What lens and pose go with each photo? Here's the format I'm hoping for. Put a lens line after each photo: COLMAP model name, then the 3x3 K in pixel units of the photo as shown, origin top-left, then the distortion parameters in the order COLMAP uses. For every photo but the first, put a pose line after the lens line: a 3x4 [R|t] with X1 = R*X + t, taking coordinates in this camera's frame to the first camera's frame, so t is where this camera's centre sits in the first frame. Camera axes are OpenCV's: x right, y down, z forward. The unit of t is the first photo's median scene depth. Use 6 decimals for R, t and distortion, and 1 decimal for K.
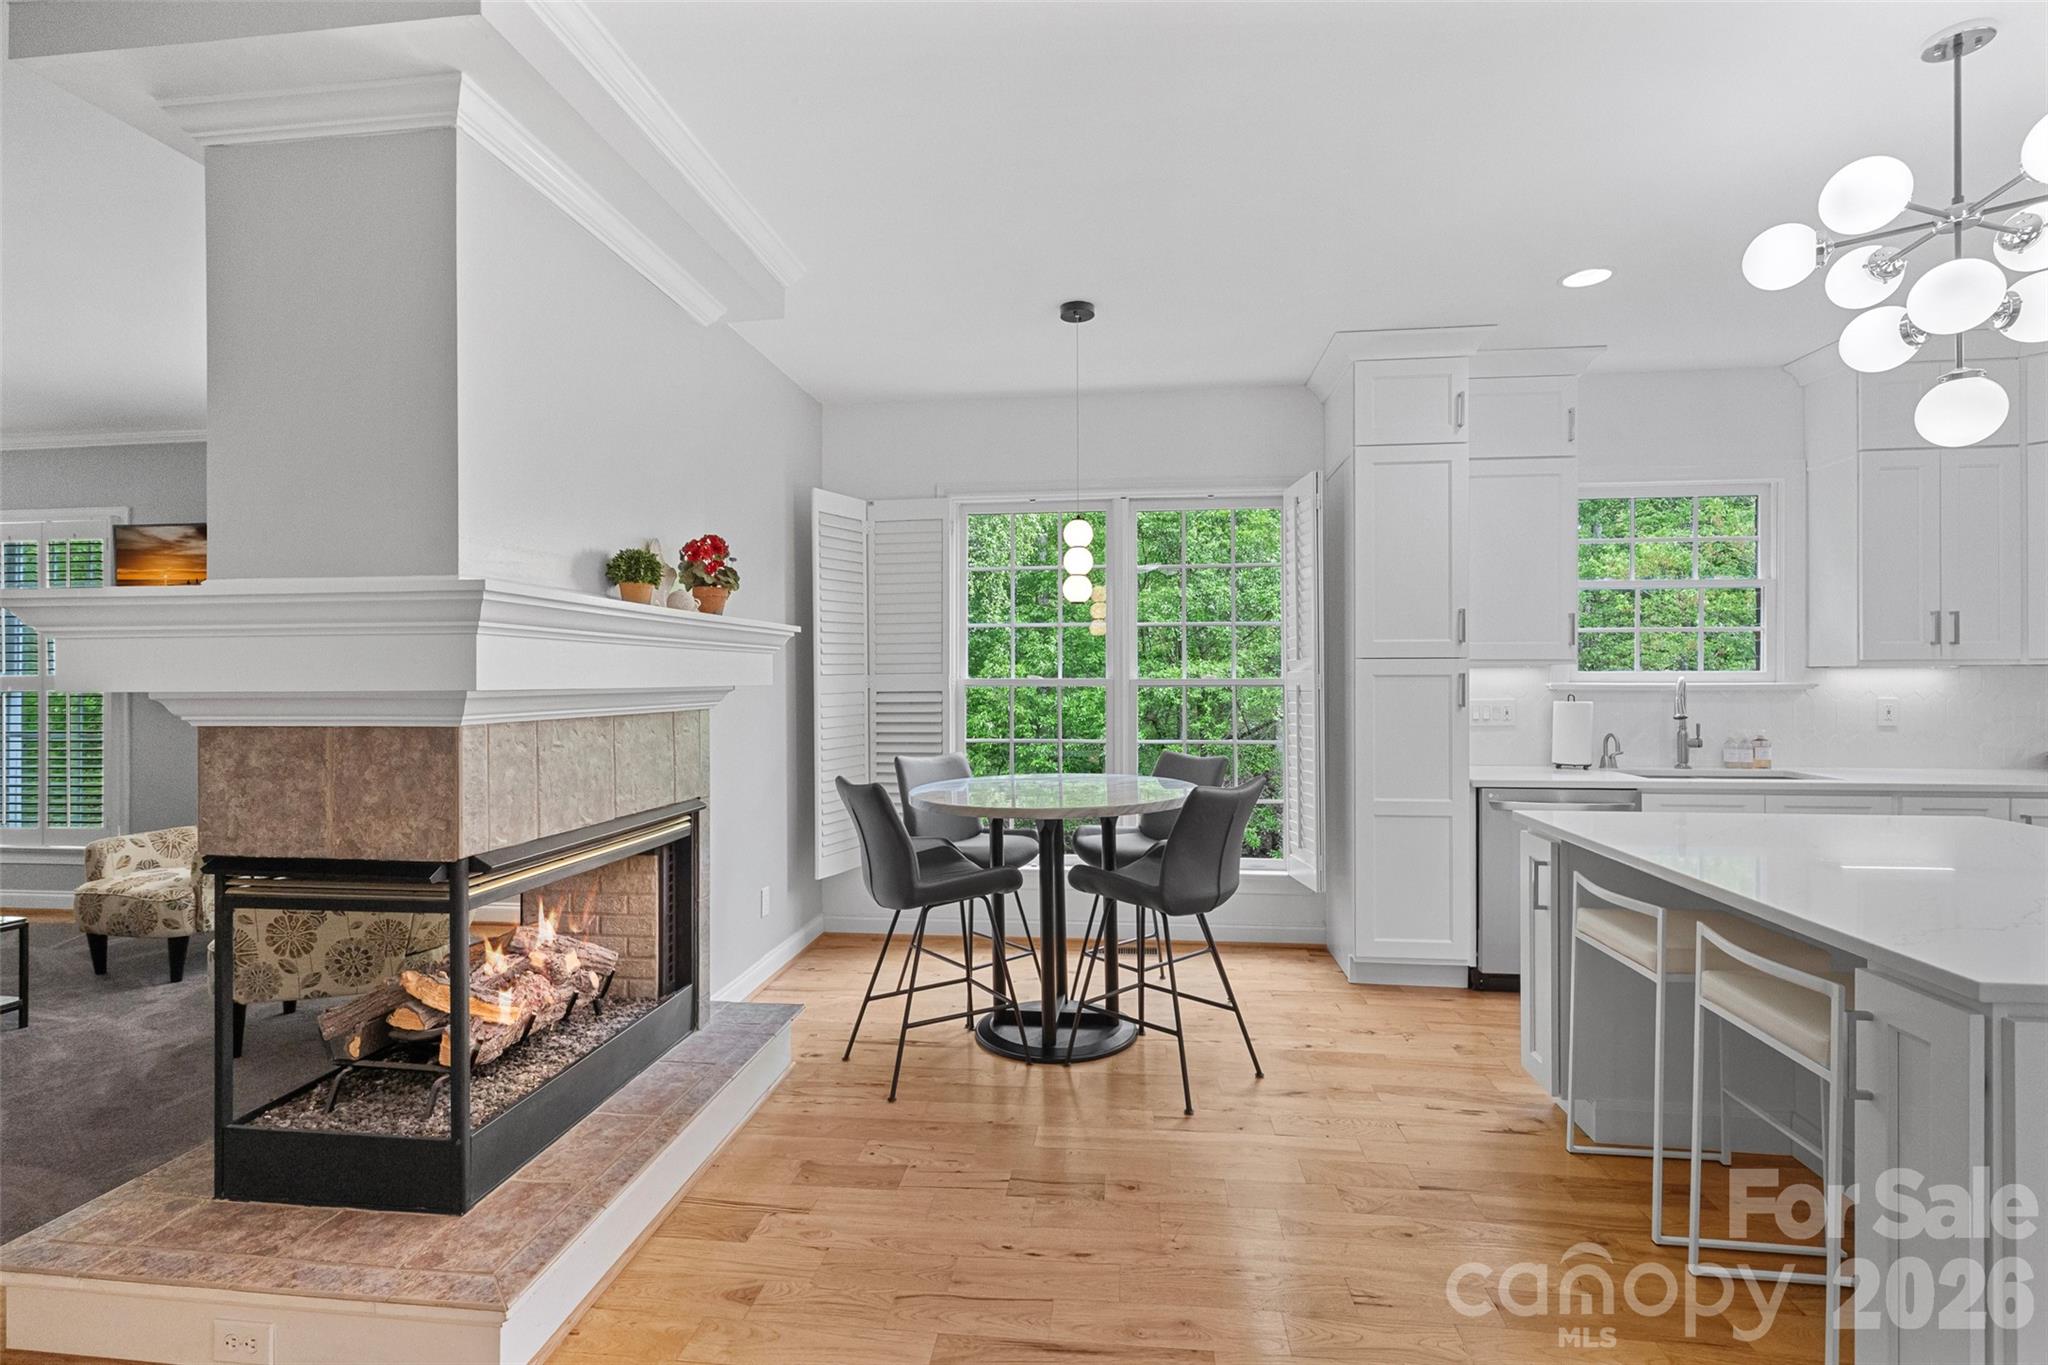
lens RADIAL K [[936.5, 0, 1028.5], [0, 936.5, 677.8], [0, 0, 1]] dist [-0.001998, 0.001128]
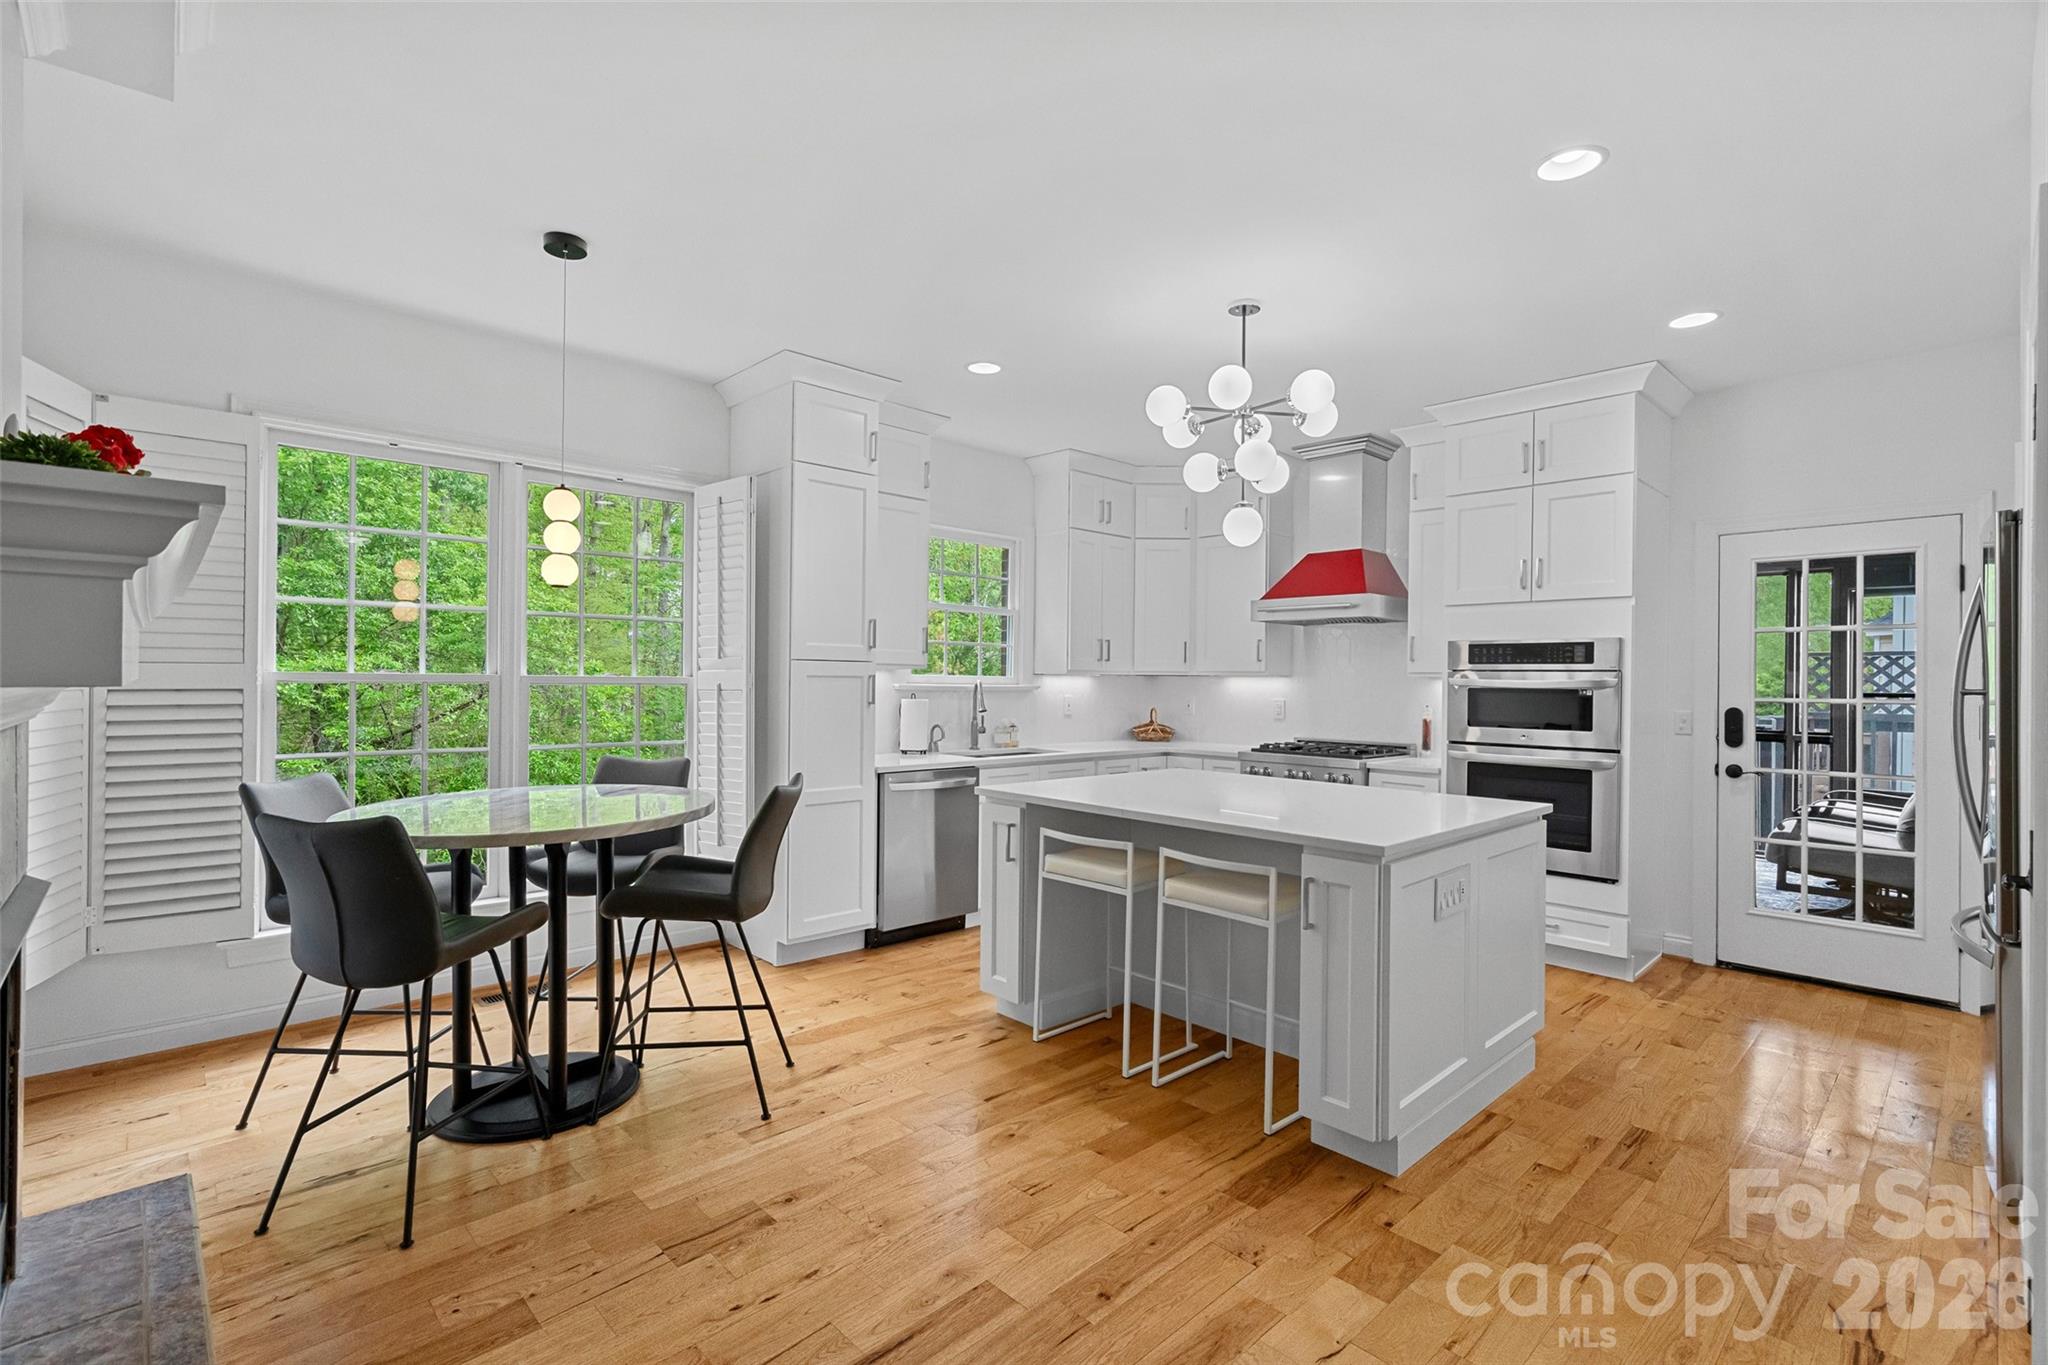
lens RADIAL K [[936.5, 0, 1011.1], [0, 936.5, 676.2], [0, 0, 1]] dist [-0.001998, 0.001128]
pose [[0.642280, 0.013853, 0.766345, -0.336681], [-0.013642, 0.999885, -0.006641, 0.002060], [-0.766349, -0.006189, 0.642395, 0.136147]]
